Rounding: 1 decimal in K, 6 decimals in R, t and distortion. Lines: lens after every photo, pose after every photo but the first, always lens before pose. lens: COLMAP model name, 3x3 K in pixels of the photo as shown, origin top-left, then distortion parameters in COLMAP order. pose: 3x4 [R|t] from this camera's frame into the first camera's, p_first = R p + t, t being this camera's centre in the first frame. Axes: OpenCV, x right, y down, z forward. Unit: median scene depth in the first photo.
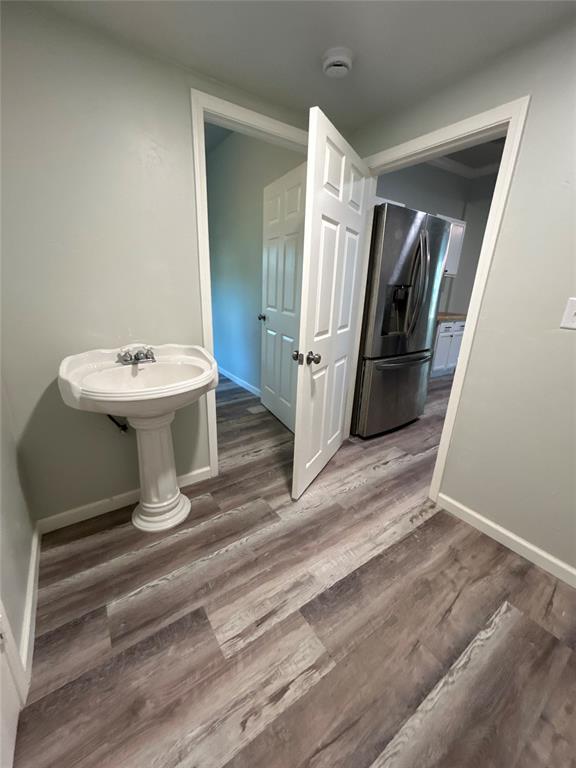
lens RADIAL K [[309.1, 0, 287.1], [0, 309.1, 382.7], [0, 0, 1]] dist [-0.003249, 0.000393]
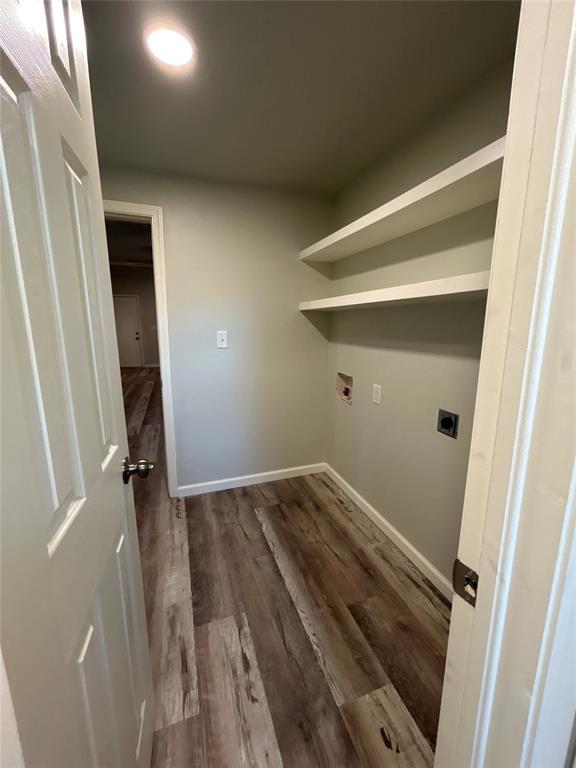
lens RADIAL K [[309.1, 0, 288.2], [0, 309.1, 387.5], [0, 0, 1]] dist [-0.003249, 0.000393]
pose [[0.242143, -0.223415, 0.944168, -0.740199], [0.290799, 0.945102, 0.149058, -0.124519], [-0.925637, 0.238470, 0.293818, 0.188411]]
